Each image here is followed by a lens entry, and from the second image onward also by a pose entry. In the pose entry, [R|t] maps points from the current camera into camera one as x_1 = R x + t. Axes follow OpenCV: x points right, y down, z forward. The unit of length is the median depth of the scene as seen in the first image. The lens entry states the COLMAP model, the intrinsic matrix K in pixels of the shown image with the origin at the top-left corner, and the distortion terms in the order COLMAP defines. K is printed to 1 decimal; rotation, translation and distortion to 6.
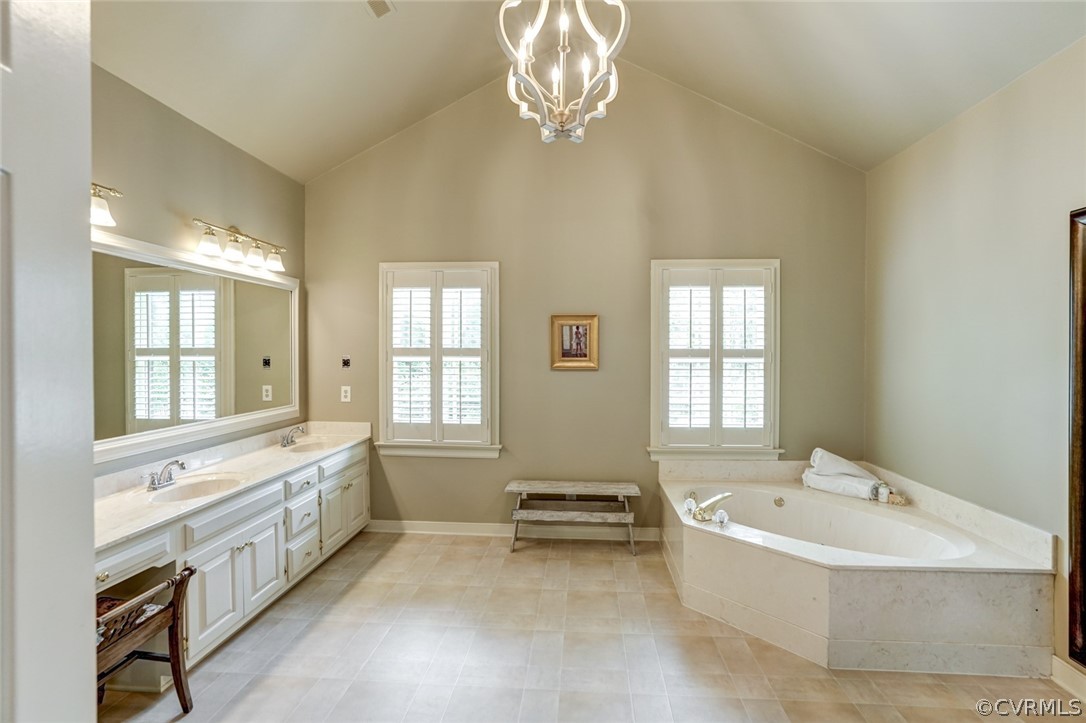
lens RADIAL K [[505.7, 0, 548.2], [0, 505.7, 356.0], [0, 0, 1]] dist [-0.041021, 0.023995]
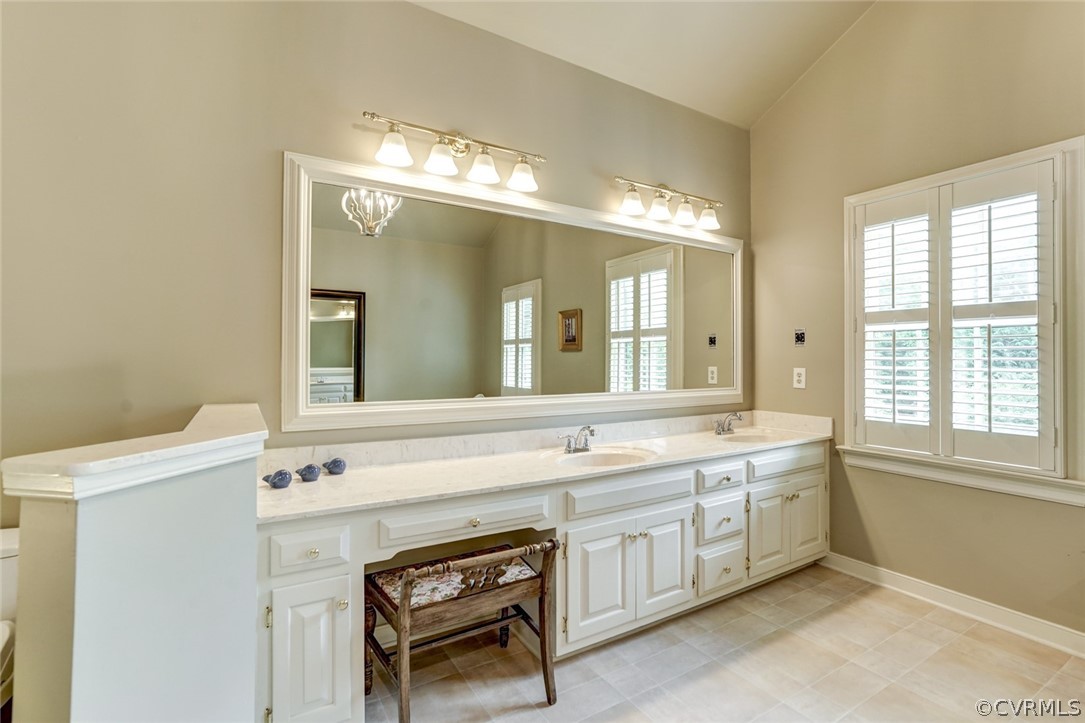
lens RADIAL K [[505.3, 0, 547.7], [0, 505.3, 356.0], [0, 0, 1]] dist [-0.041021, 0.023995]
pose [[0.587457, -0.006932, -0.809226, -0.009007], [-0.012638, 0.999763, -0.017738, 0.068946], [0.809157, 0.020647, 0.587230, 0.268696]]
